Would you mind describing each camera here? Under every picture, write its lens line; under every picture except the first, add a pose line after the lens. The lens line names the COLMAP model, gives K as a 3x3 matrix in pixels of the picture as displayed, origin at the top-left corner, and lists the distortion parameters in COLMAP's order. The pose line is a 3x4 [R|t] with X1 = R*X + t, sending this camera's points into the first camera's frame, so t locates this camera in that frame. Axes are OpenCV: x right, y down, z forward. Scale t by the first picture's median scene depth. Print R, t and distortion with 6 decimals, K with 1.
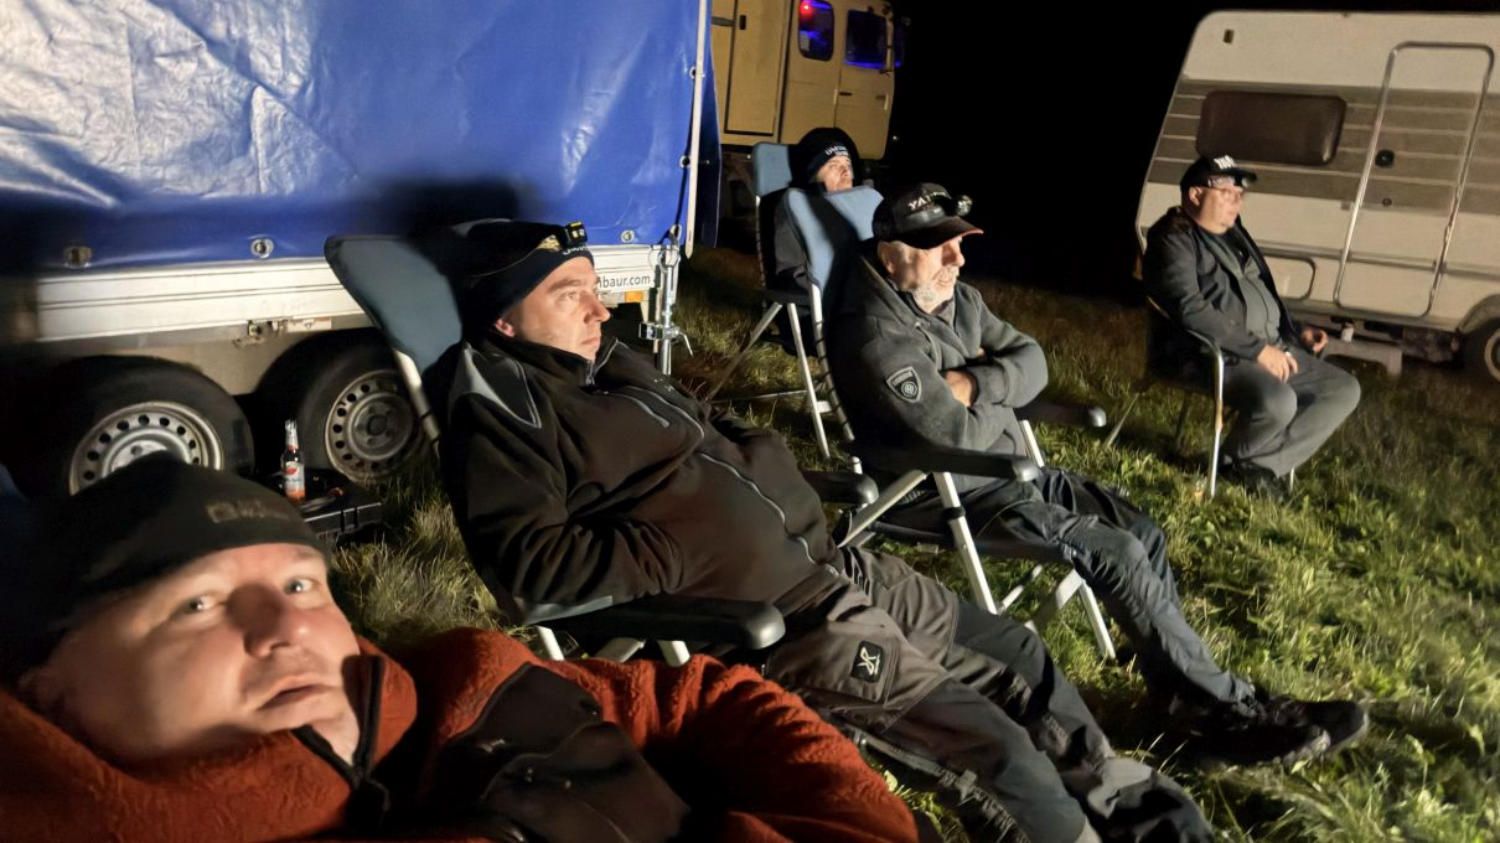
lens RADIAL K [[1114.2, 0, 750.0], [0, 1114.2, 421.5], [0, 0, 1]] dist [0.070574, -0.101138]
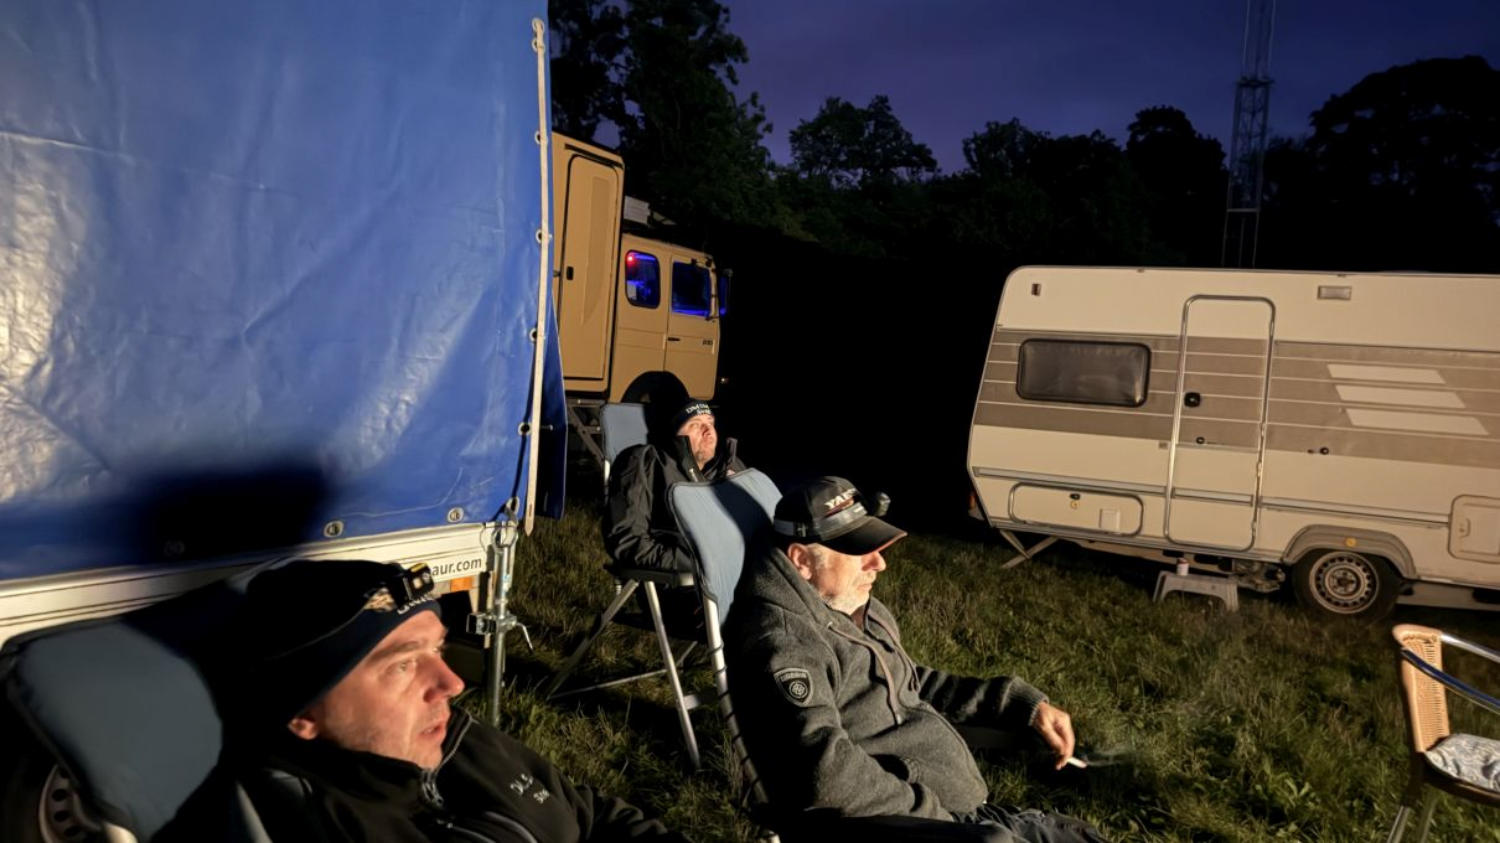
lens RADIAL K [[1019.2, 0, 749.7], [0, 1019.2, 371.2], [0, 0, 1]] dist [0.127582, -0.160072]
pose [[0.978521, -0.018195, 0.205342, -0.047696], [0.063581, 0.974173, -0.216667, -0.085659], [-0.196097, 0.225069, 0.954406, 0.168450]]
